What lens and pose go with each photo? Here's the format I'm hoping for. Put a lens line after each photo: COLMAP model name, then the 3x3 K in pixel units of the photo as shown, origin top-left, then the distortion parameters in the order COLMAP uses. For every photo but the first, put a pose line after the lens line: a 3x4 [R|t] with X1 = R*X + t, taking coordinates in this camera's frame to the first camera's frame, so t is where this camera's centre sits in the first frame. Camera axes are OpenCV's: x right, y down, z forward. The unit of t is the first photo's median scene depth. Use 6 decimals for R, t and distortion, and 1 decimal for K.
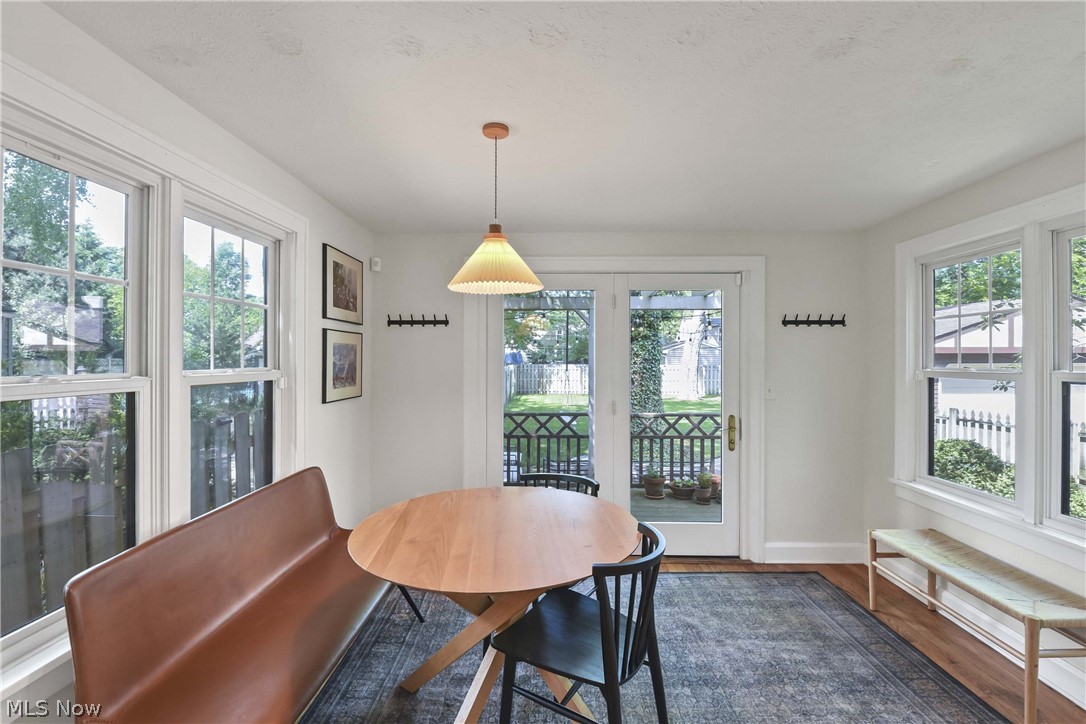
lens RADIAL K [[495.9, 0, 549.0], [0, 495.9, 359.0], [0, 0, 1]] dist [-0.007603, -0.008360]
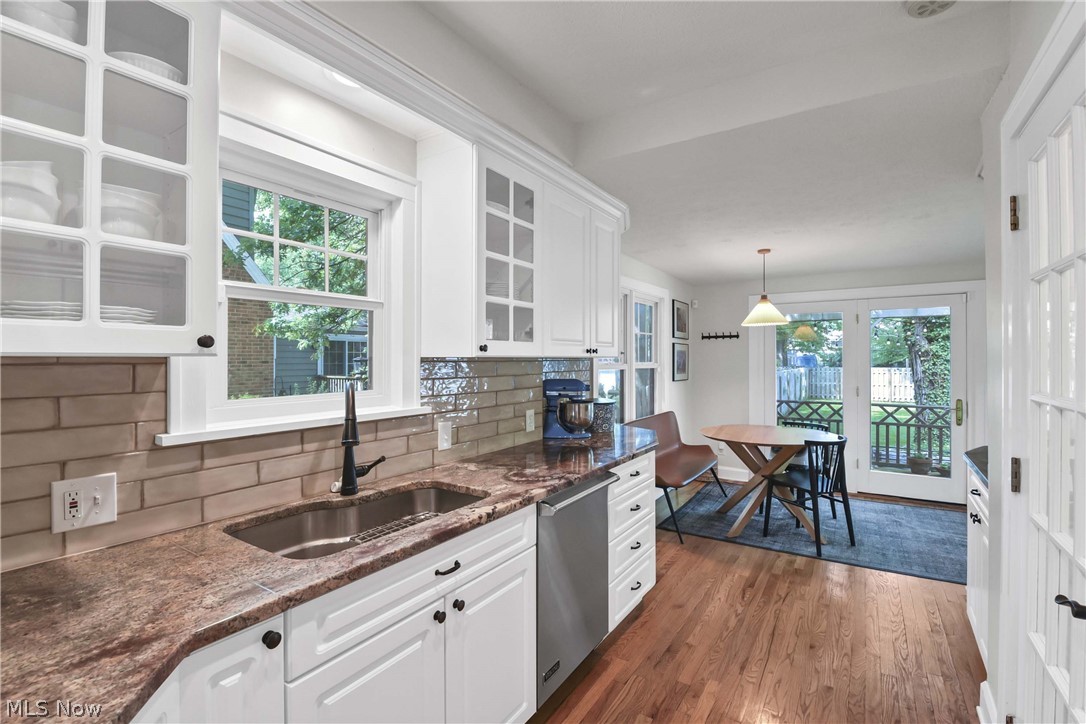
lens RADIAL K [[495.9, 0, 543.0], [0, 495.9, 359.1], [0, 0, 1]] dist [-0.007603, -0.008360]
pose [[0.844158, -0.004108, -0.536079, 0.130845], [0.000492, 0.999976, -0.006888, 0.013252], [0.536094, 0.005550, 0.844140, -0.749242]]
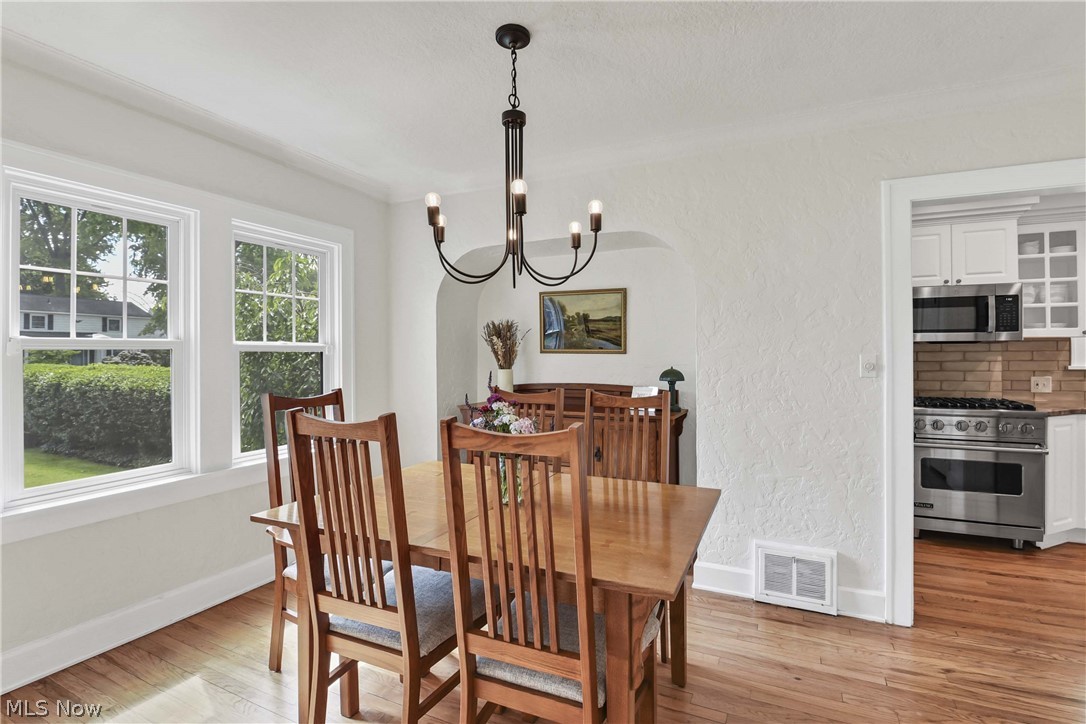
lens RADIAL K [[516.8, 0, 542.3], [0, 516.8, 348.4], [0, 0, 1]] dist [-0.014201, -0.001290]
pose [[-0.413324, -0.012749, -0.910495, 1.211076], [-0.003773, 0.999917, -0.012289, 0.050481], [0.910576, -0.001644, -0.413338, -1.192410]]
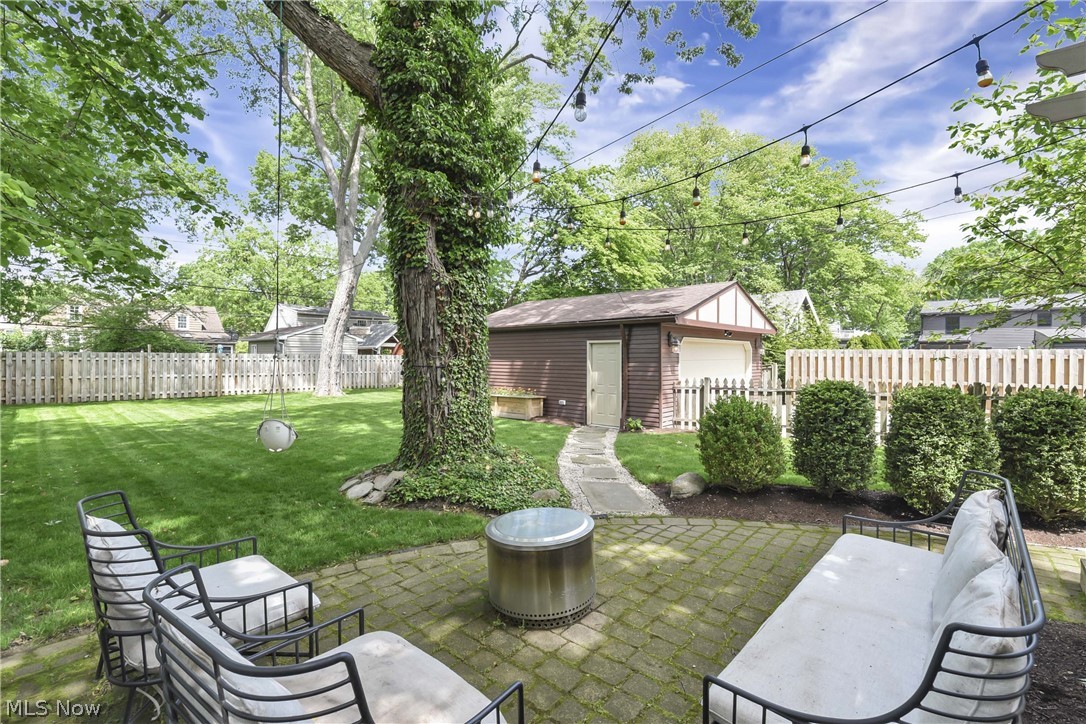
lens RADIAL K [[475.3, 0, 551.6], [0, 475.3, 357.9], [0, 0, 1]] dist [-0.015936, -0.001768]
pose [[0.661070, 0.000010, 0.750324, -0.443979], [0.001499, 0.999998, -0.001334, 0.186728], [-0.750323, 0.002007, 0.661069, 1.839350]]
